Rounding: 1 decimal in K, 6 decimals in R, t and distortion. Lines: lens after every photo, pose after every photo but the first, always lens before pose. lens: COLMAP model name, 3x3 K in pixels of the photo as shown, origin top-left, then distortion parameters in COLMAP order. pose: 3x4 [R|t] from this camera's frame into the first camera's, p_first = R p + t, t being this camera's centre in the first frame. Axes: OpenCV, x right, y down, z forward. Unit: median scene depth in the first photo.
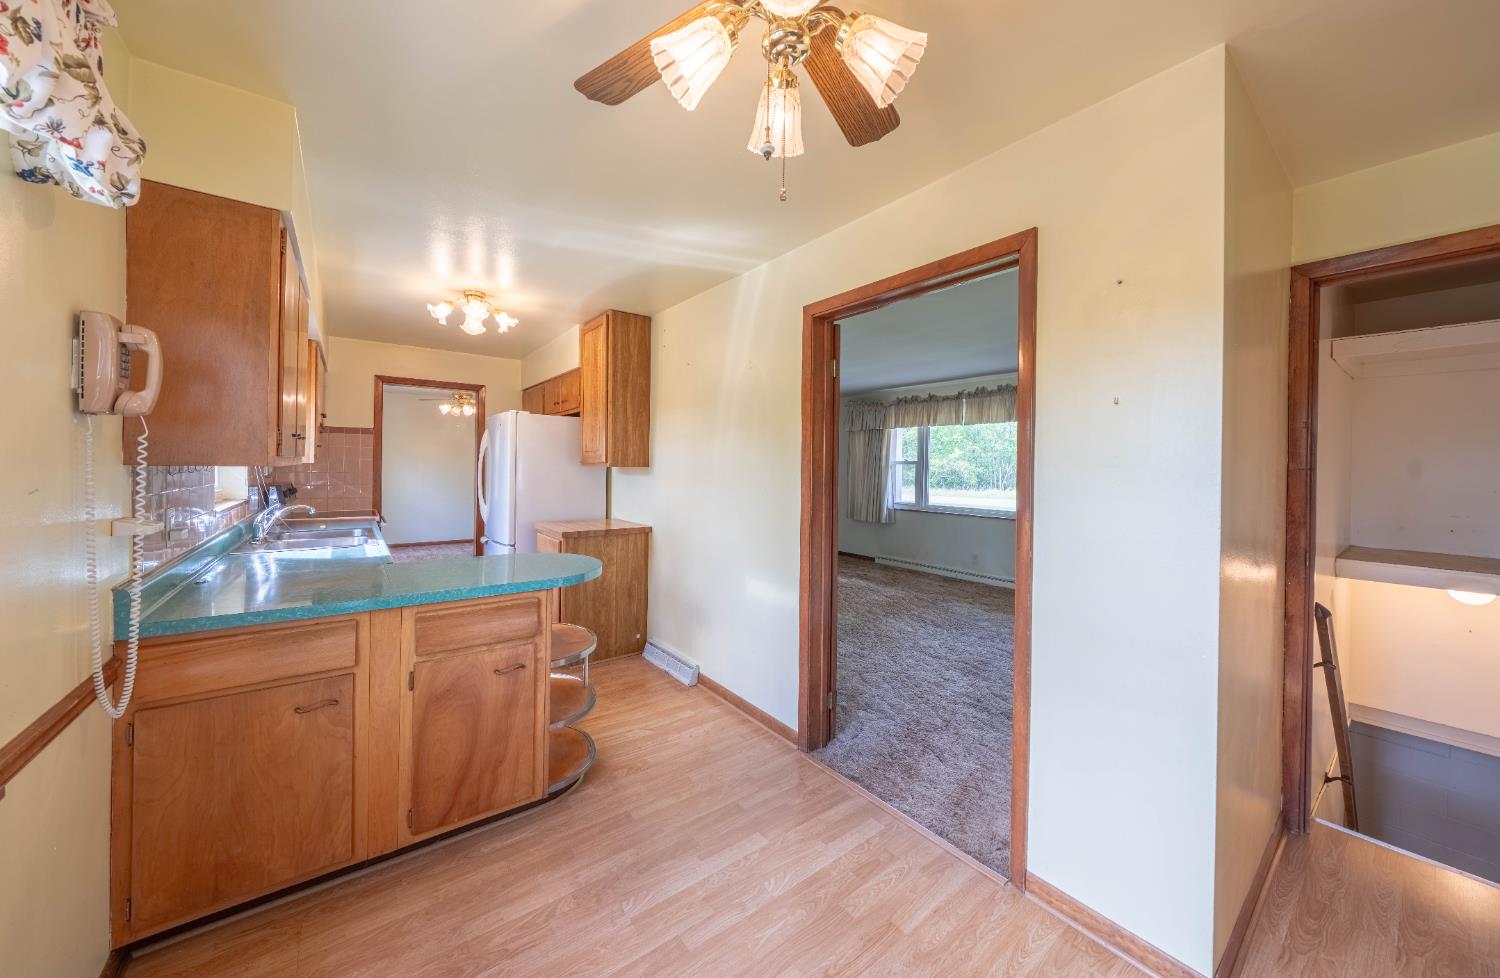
lens RADIAL K [[519.5, 0, 758.8], [0, 519.5, 468.1], [0, 0, 1]] dist [-0.000329, -0.000023]
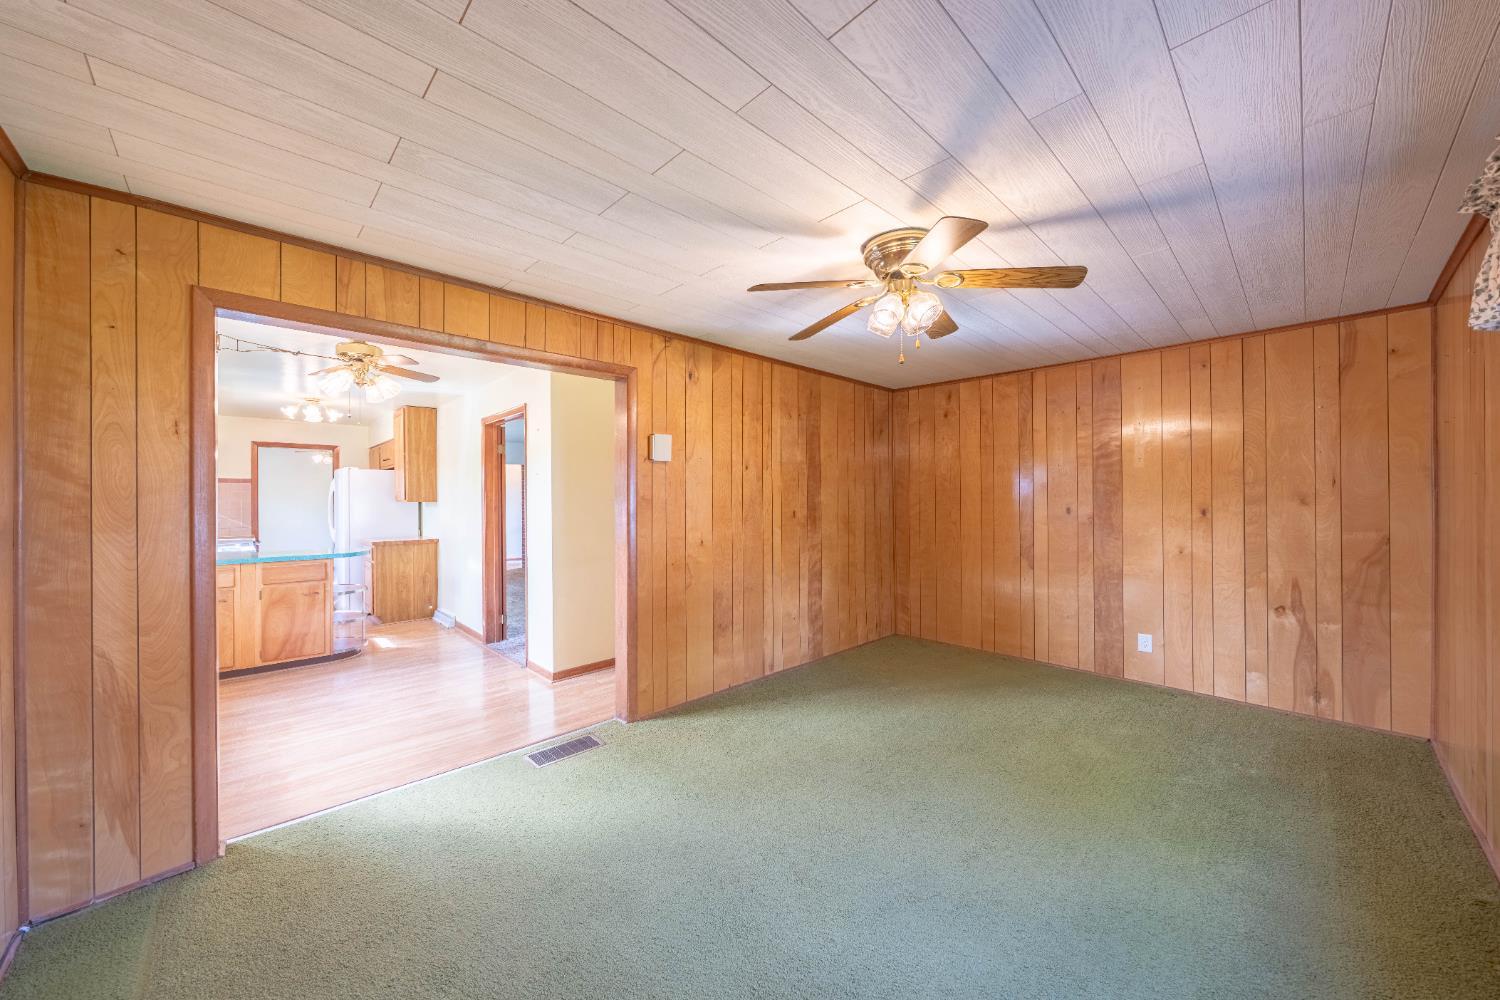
lens RADIAL K [[523.8, 0, 747.1], [0, 523.8, 497.5], [0, 0, 1]] dist [-0.004039, -0.000112]
pose [[0.994285, -0.017974, 0.105235, 0.589879], [0.018536, 0.999819, -0.004364, 0.010170], [-0.105137, 0.006290, 0.994438, -0.728131]]
